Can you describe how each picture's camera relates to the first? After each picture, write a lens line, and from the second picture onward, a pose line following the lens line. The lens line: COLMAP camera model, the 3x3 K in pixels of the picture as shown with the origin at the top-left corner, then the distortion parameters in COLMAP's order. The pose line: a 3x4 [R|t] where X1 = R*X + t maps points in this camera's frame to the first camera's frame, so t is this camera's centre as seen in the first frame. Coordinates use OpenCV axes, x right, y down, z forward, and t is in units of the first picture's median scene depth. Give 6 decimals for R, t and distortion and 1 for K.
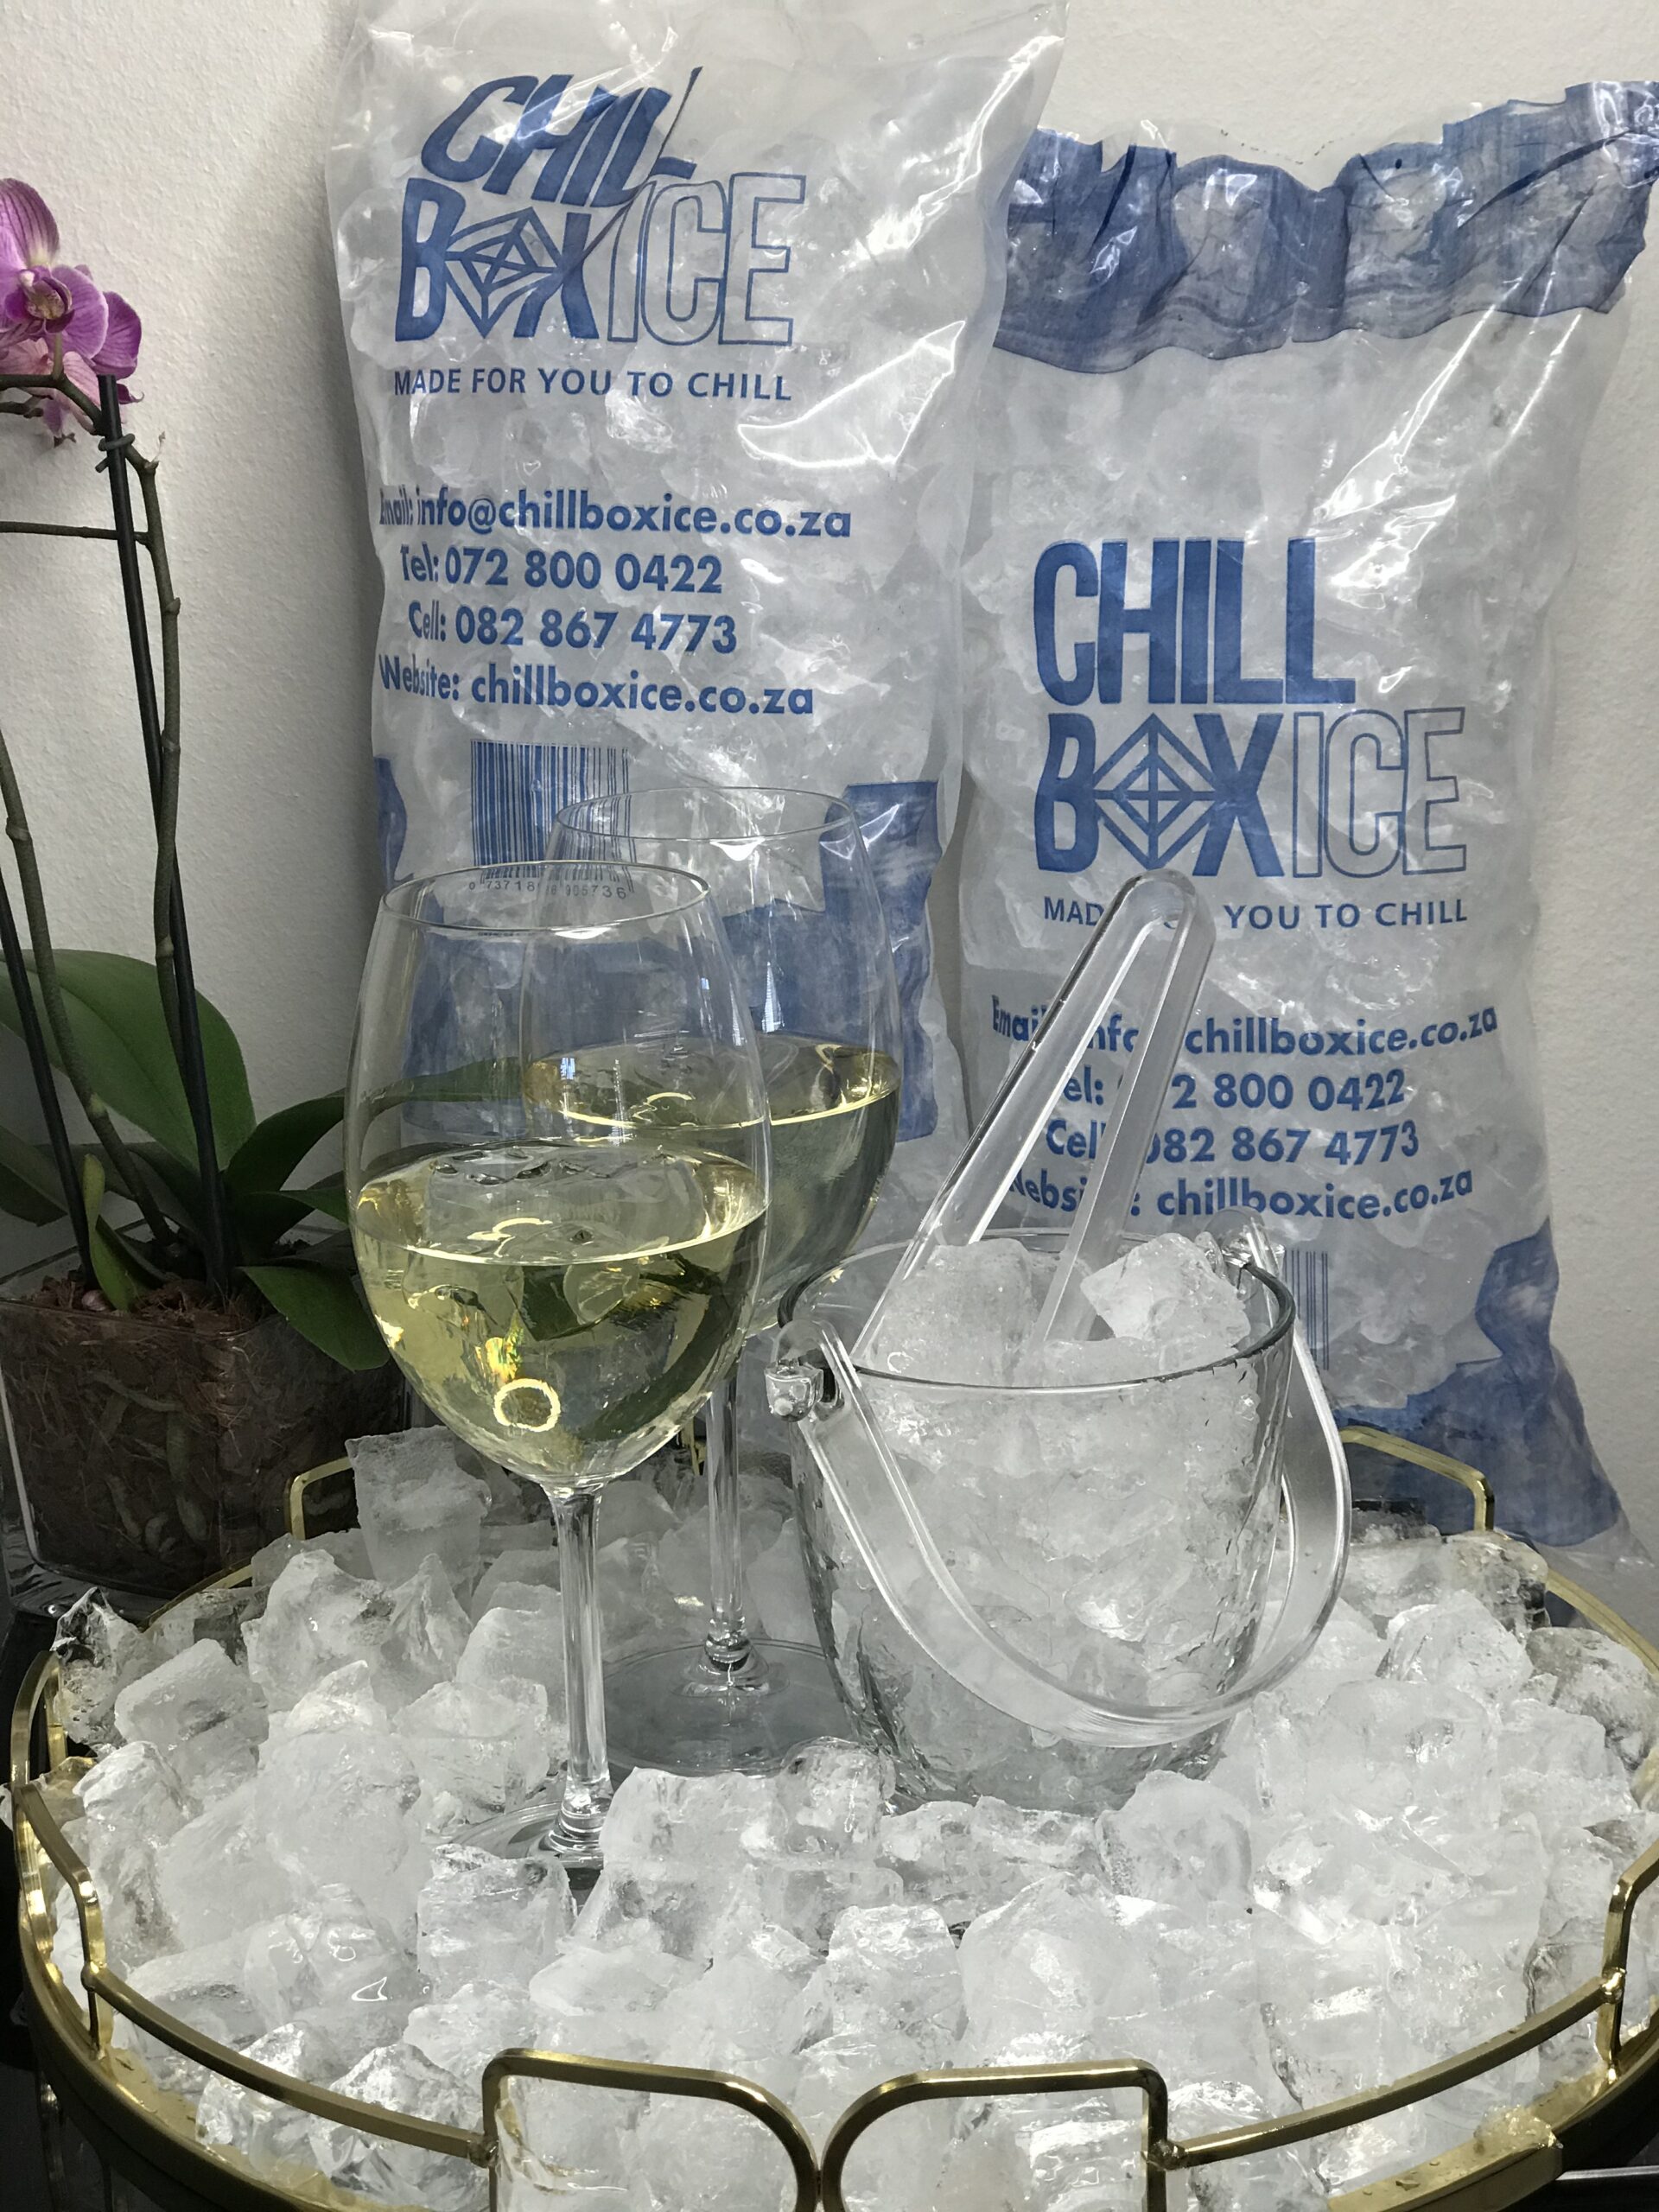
lens RADIAL K [[3101.5, 0, 829.5], [0, 3101.5, 1106.0], [0, 0, 1]] dist [-0.013944, 1.072760]
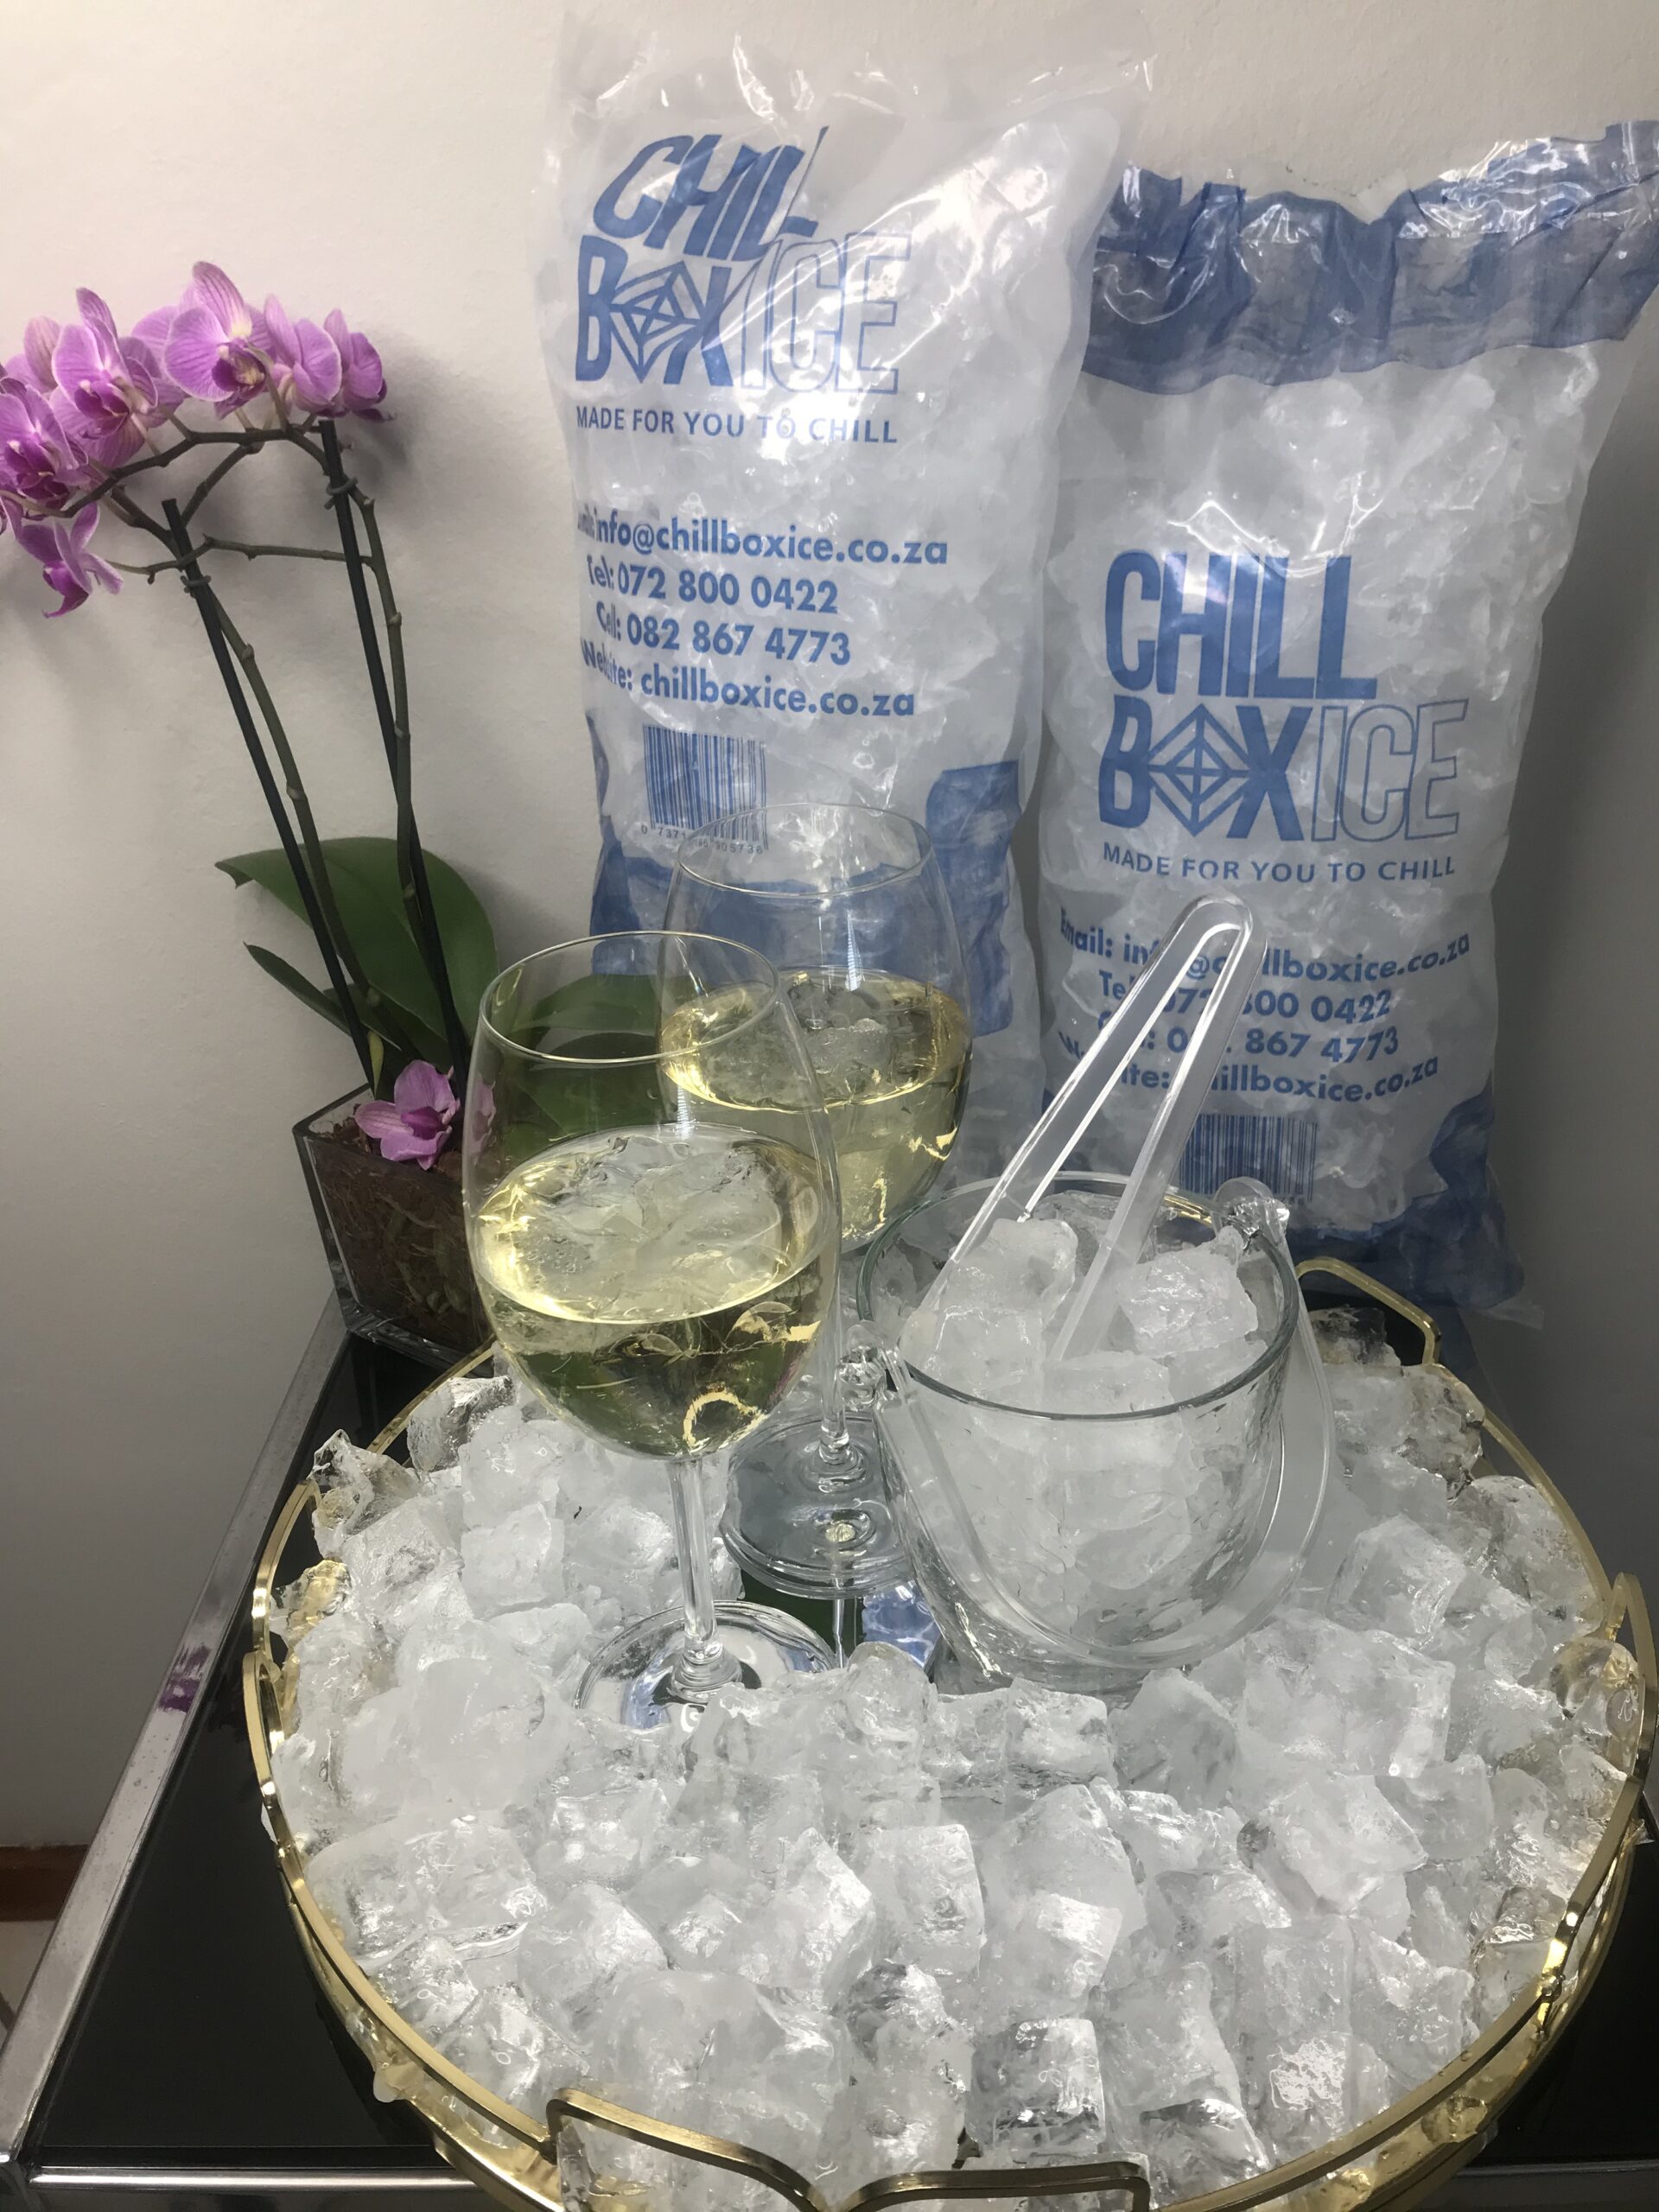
lens RADIAL K [[1744.9, 0, 829.5], [0, 1744.9, 1106.0], [0, 0, 1]] dist [0.051466, -0.002087]
pose [[0.995865, 0.024741, -0.087416, 0.024158], [-0.006027, 0.978077, 0.208156, -0.114998], [0.090649, -0.206768, 0.974182, 0.294597]]
